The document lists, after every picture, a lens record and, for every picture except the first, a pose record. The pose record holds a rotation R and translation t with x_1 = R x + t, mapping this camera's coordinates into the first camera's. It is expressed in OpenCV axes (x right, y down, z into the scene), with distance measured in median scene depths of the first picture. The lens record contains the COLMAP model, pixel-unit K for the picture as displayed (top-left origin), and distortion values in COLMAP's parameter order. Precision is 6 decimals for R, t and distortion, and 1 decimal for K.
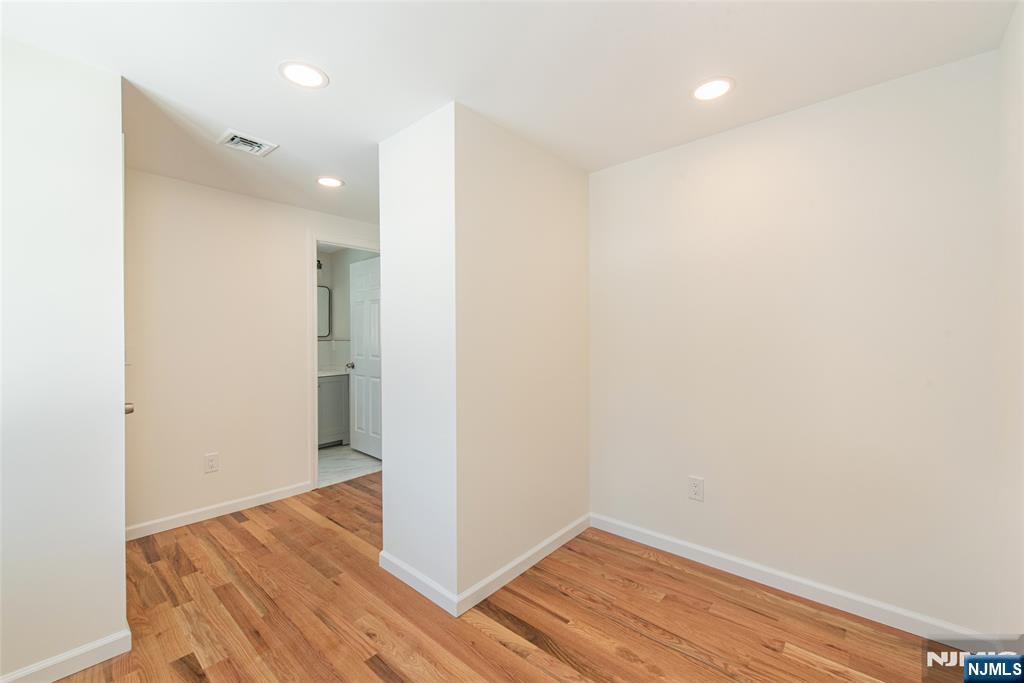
lens RADIAL K [[415.7, 0, 510.5], [0, 415.7, 338.4], [0, 0, 1]] dist [0.003175, -0.001355]
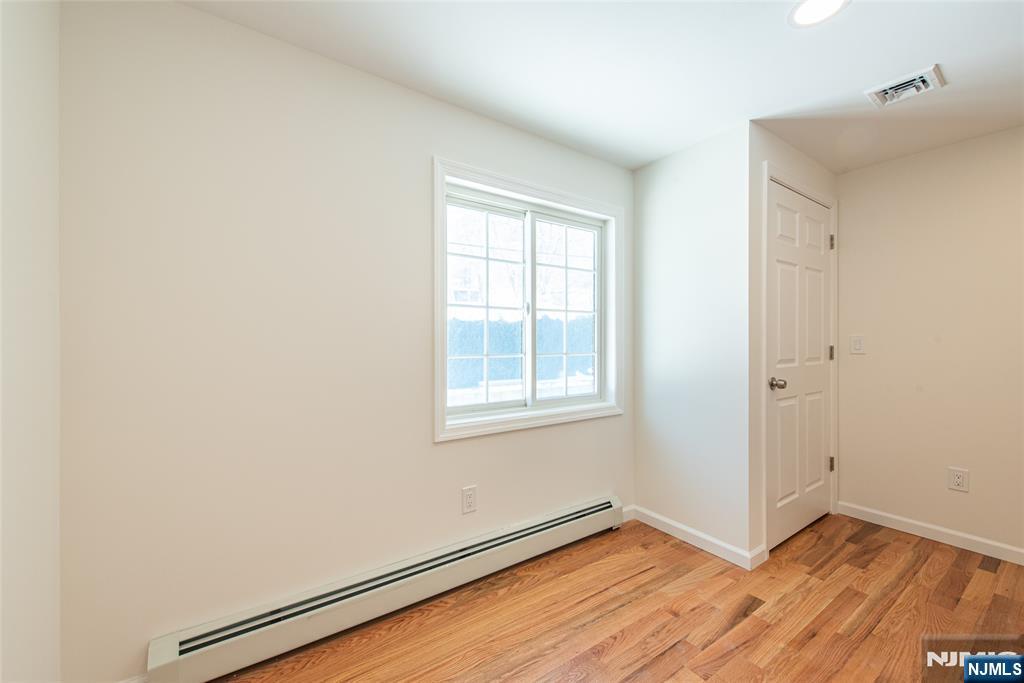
lens RADIAL K [[415.7, 0, 513.3], [0, 415.7, 340.1], [0, 0, 1]] dist [0.003175, -0.001355]
pose [[-0.234749, 0.000796, -0.972056, 0.385559], [-0.003284, 0.999993, 0.001612, 0.039185], [0.972050, 0.003571, -0.234745, 0.476014]]
